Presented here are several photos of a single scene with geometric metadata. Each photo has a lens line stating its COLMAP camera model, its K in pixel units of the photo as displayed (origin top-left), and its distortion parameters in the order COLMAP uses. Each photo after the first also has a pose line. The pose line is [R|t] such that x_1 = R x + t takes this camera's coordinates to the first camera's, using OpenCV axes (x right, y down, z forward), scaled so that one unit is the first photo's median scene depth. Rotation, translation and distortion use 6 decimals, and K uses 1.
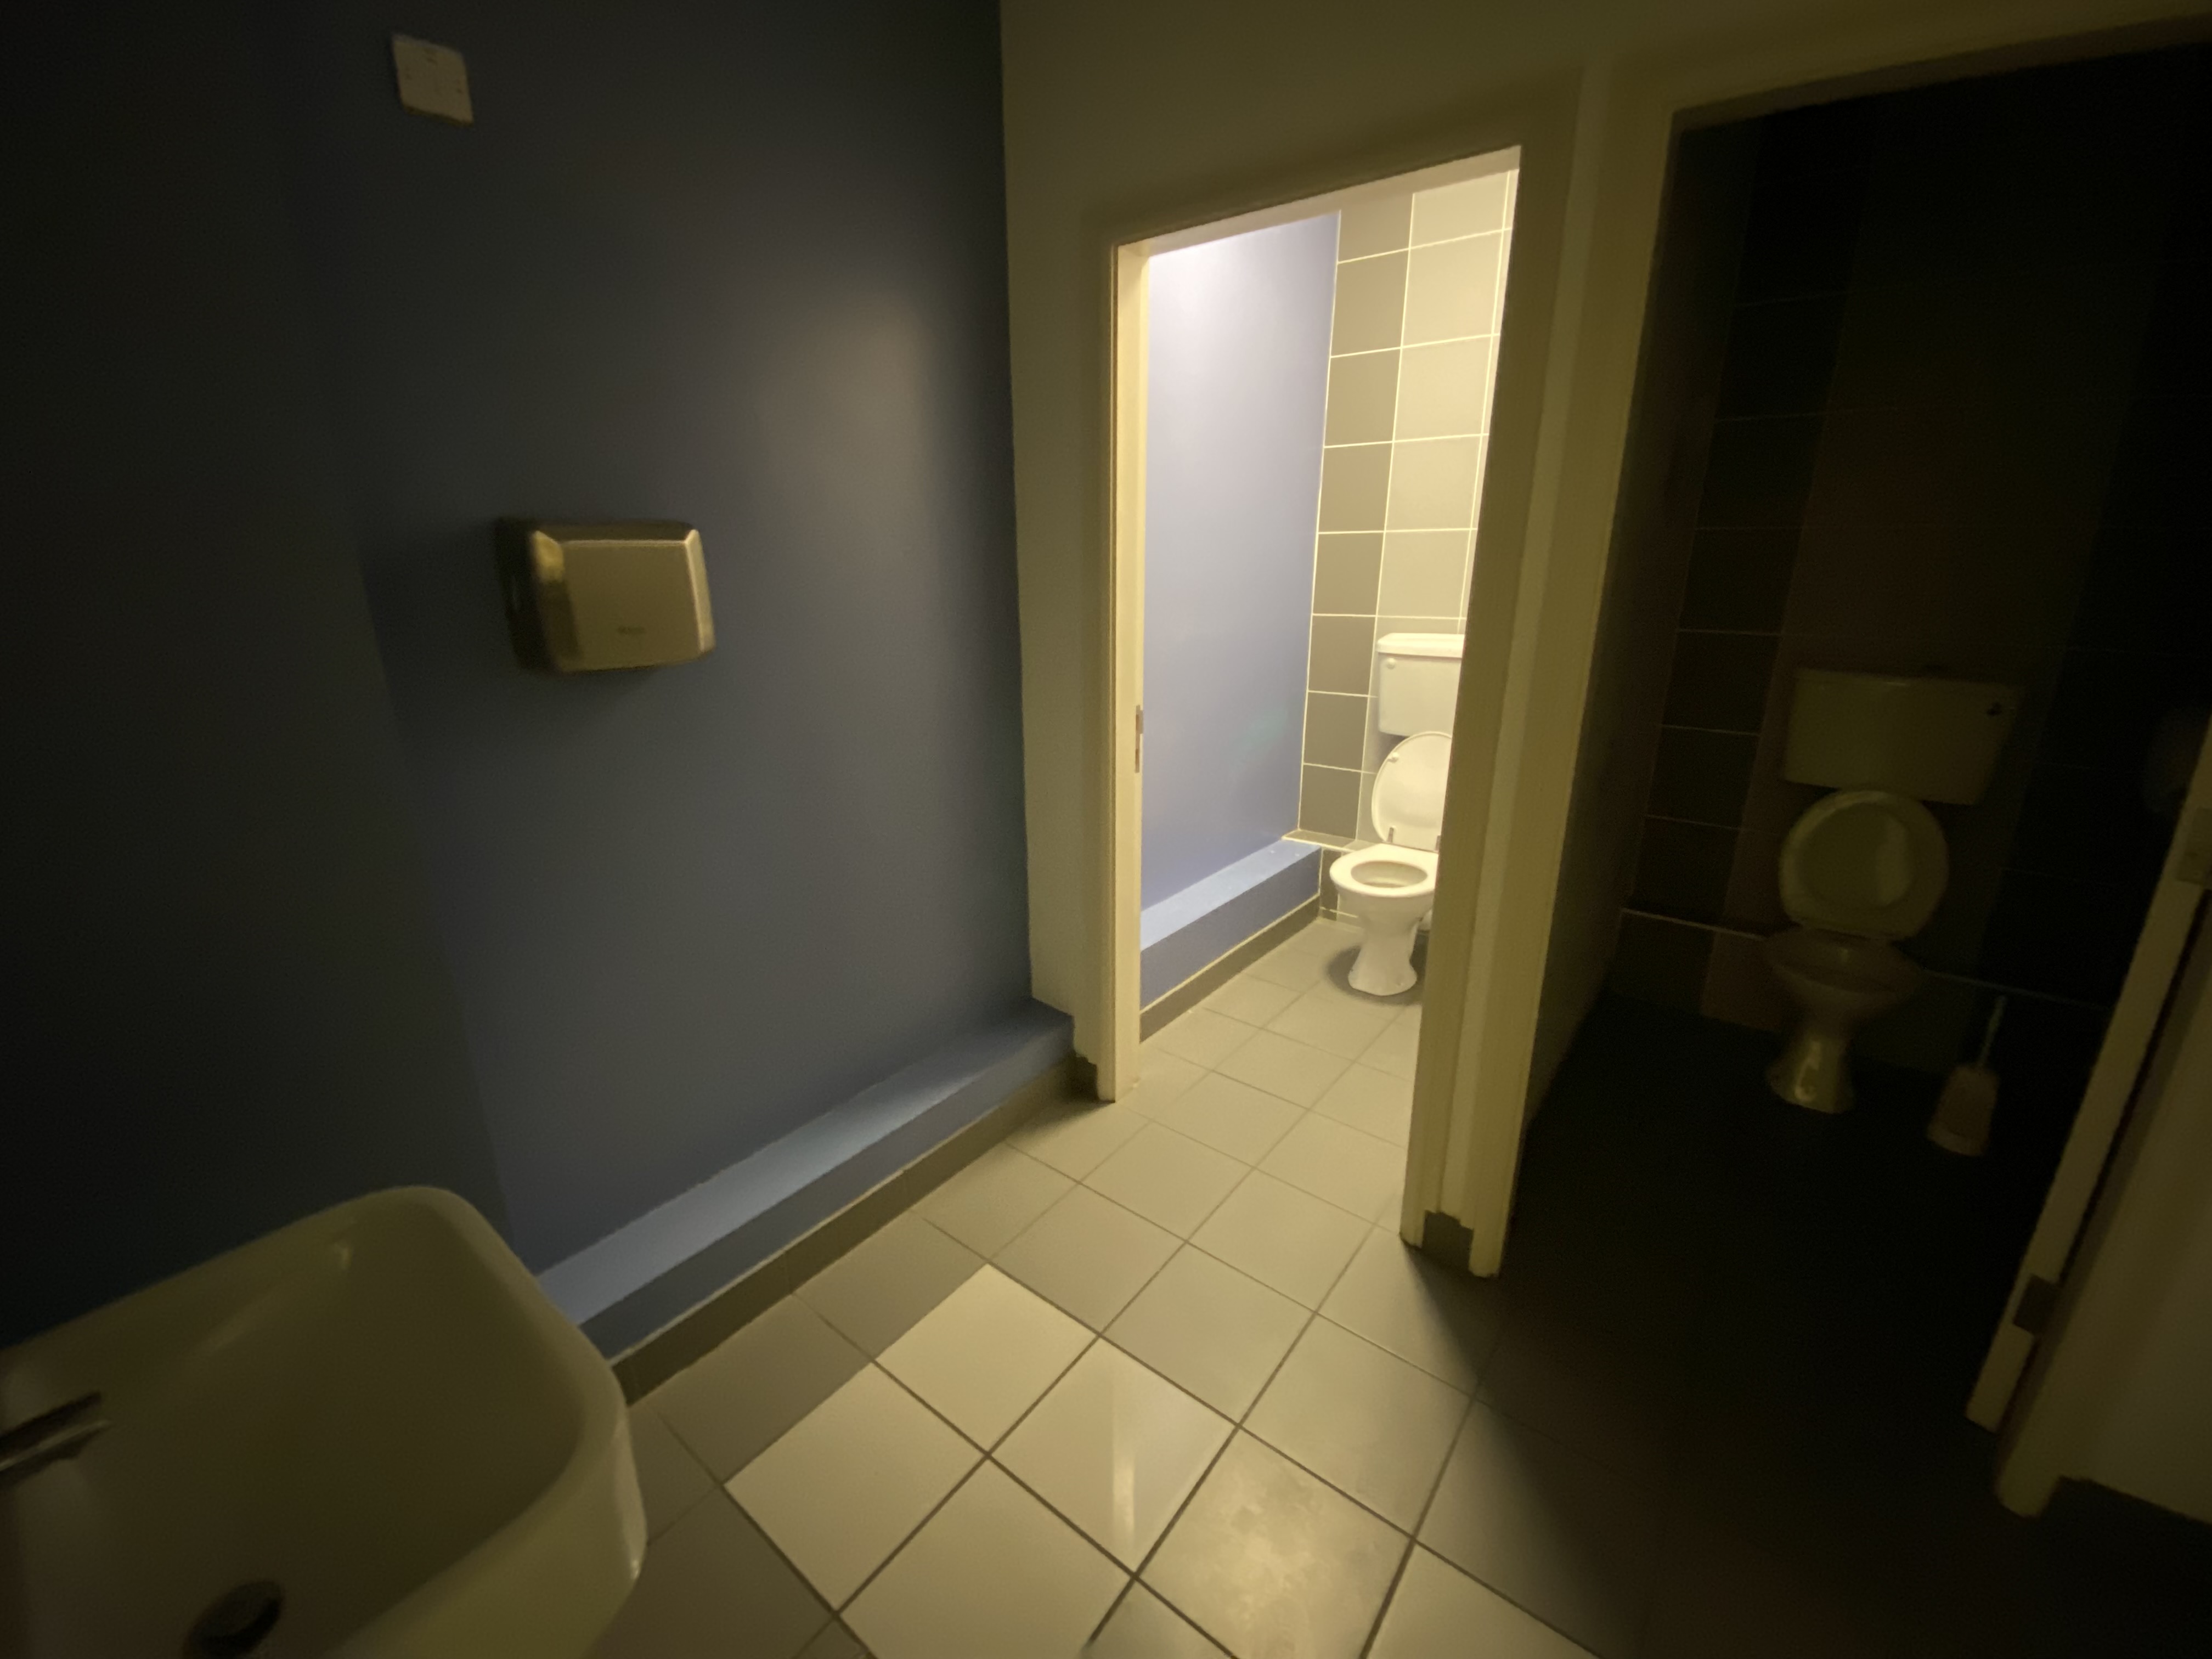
lens RADIAL K [[884.1, 0, 1110.5], [0, 884.1, 831.8], [0, 0, 1]] dist [0.014233, -0.014326]
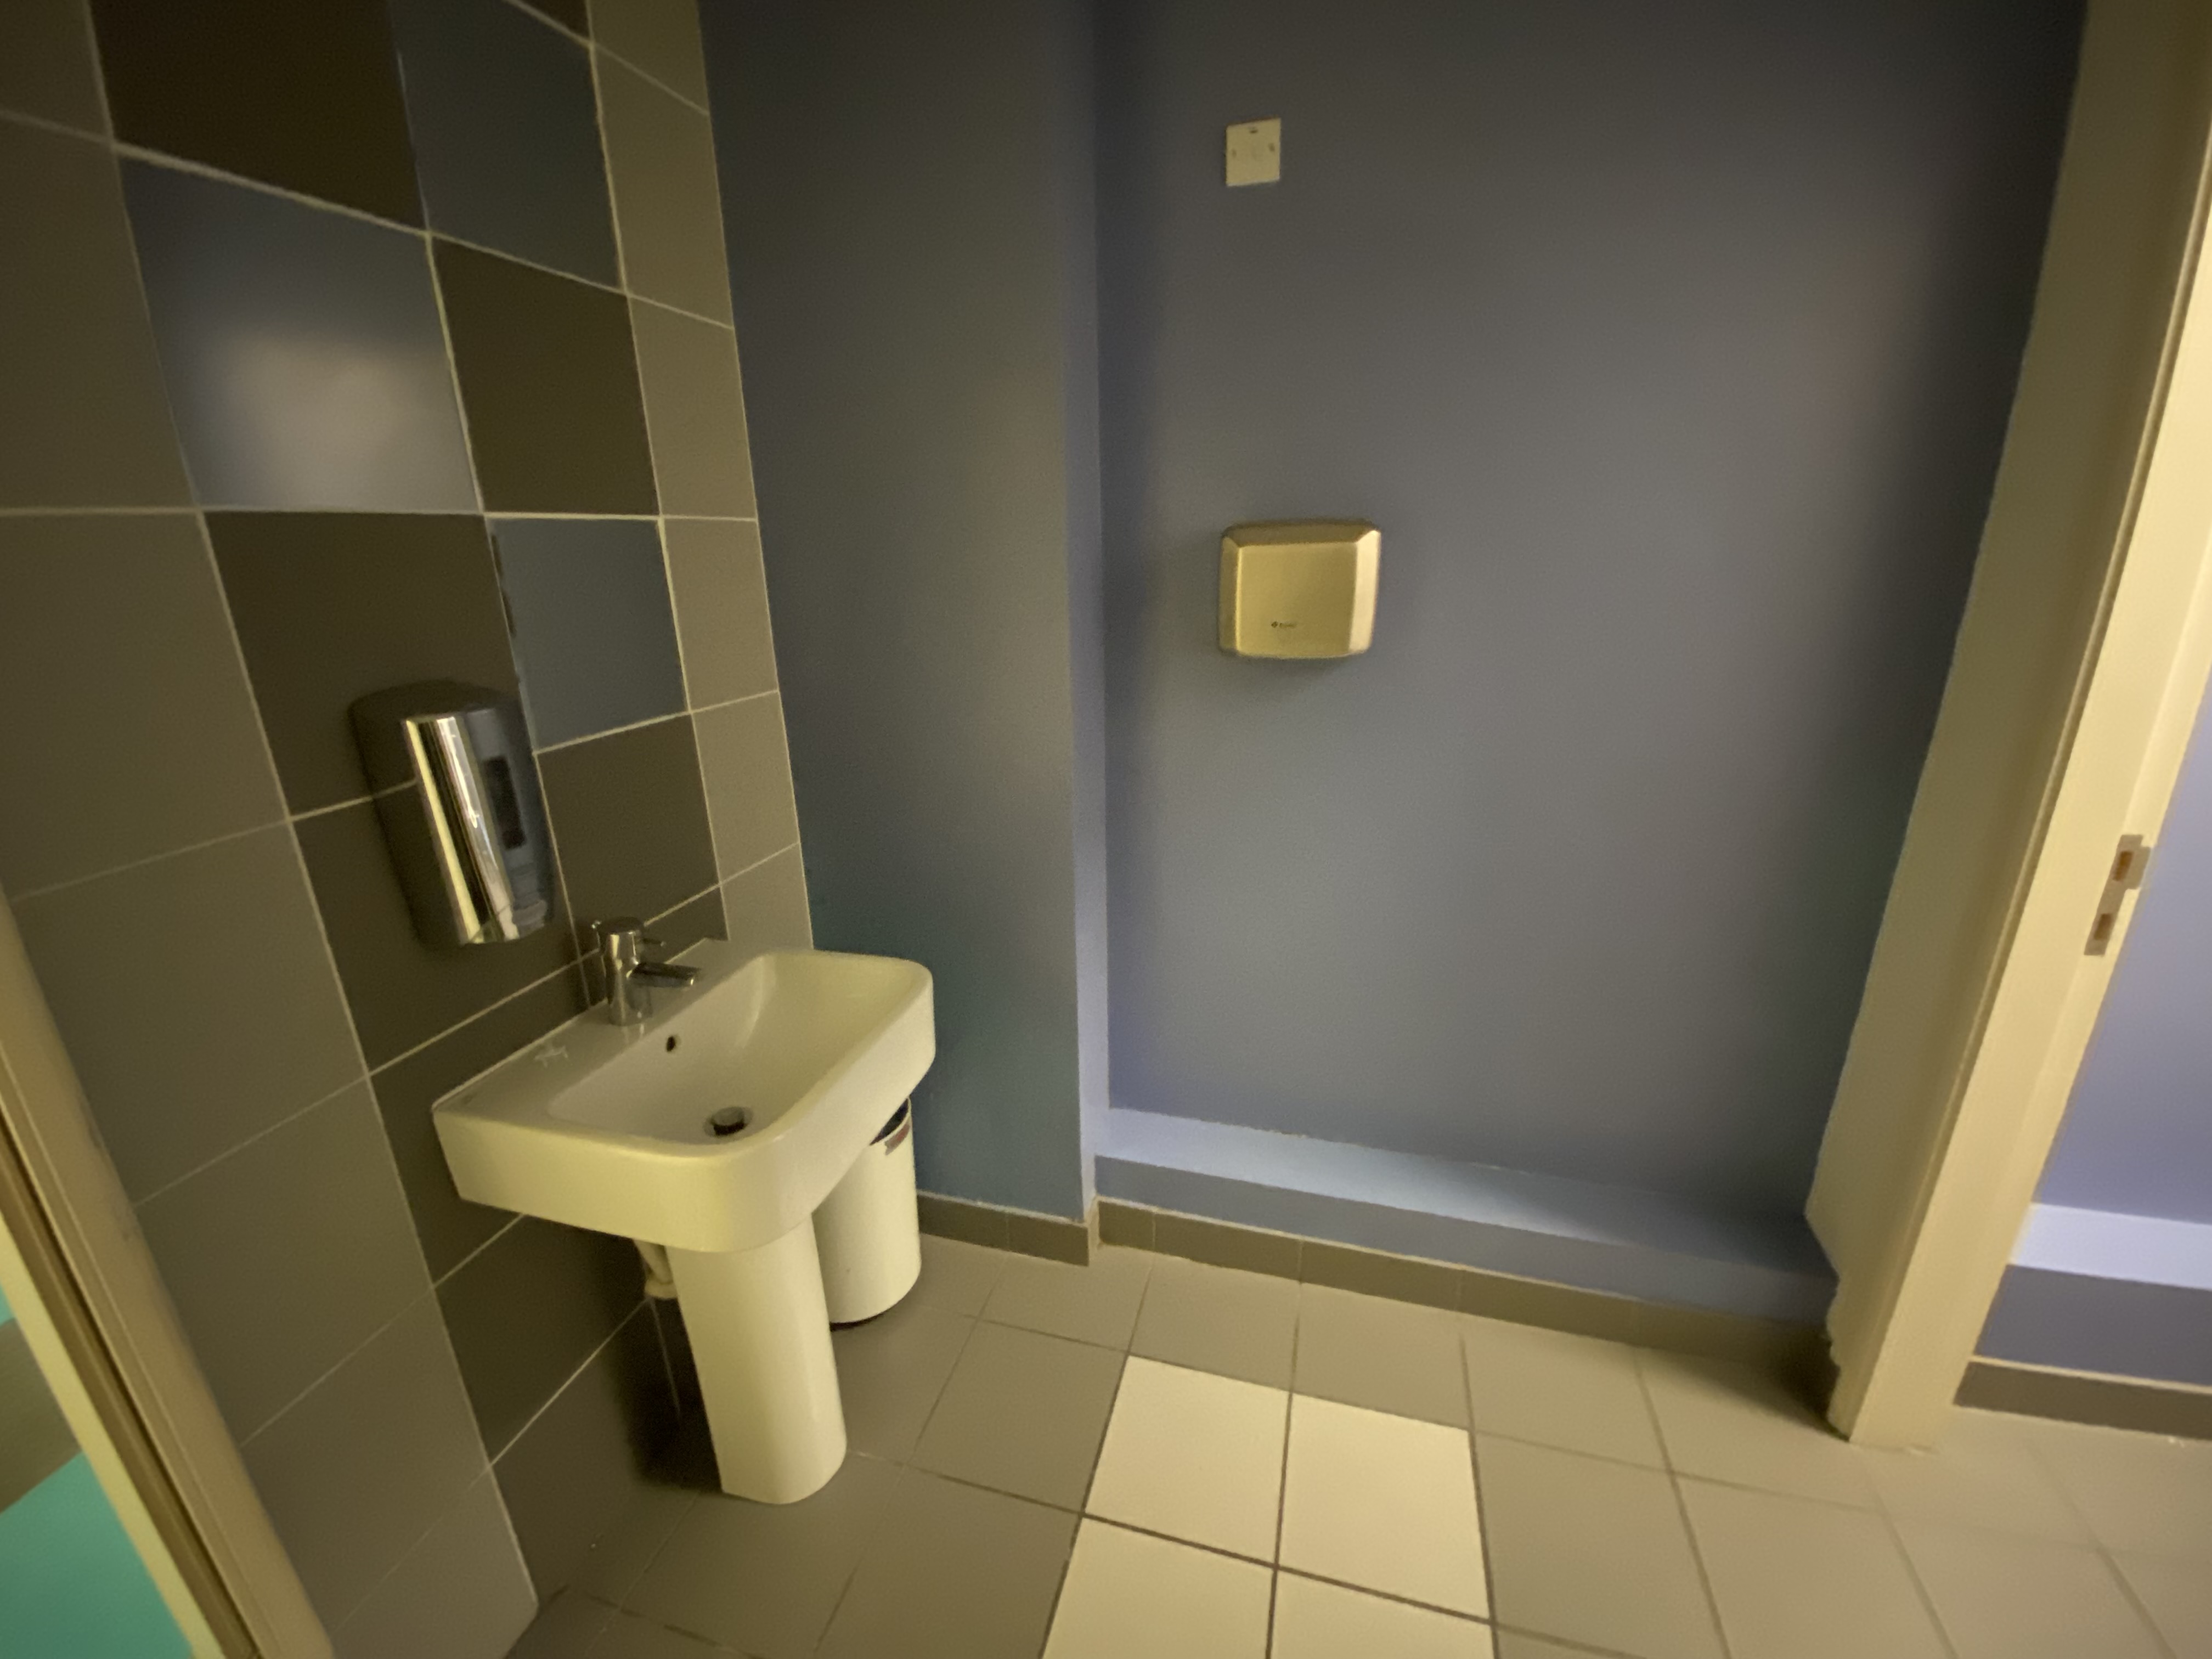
lens RADIAL K [[884.1, 0, 1110.5], [0, 884.1, 831.8], [0, 0, 1]] dist [0.014233, -0.014326]
pose [[0.350349, 0.283383, -0.892720, 0.309993], [-0.237881, 0.948799, 0.207828, -0.122752], [0.905907, 0.139549, 0.399822, 0.303414]]
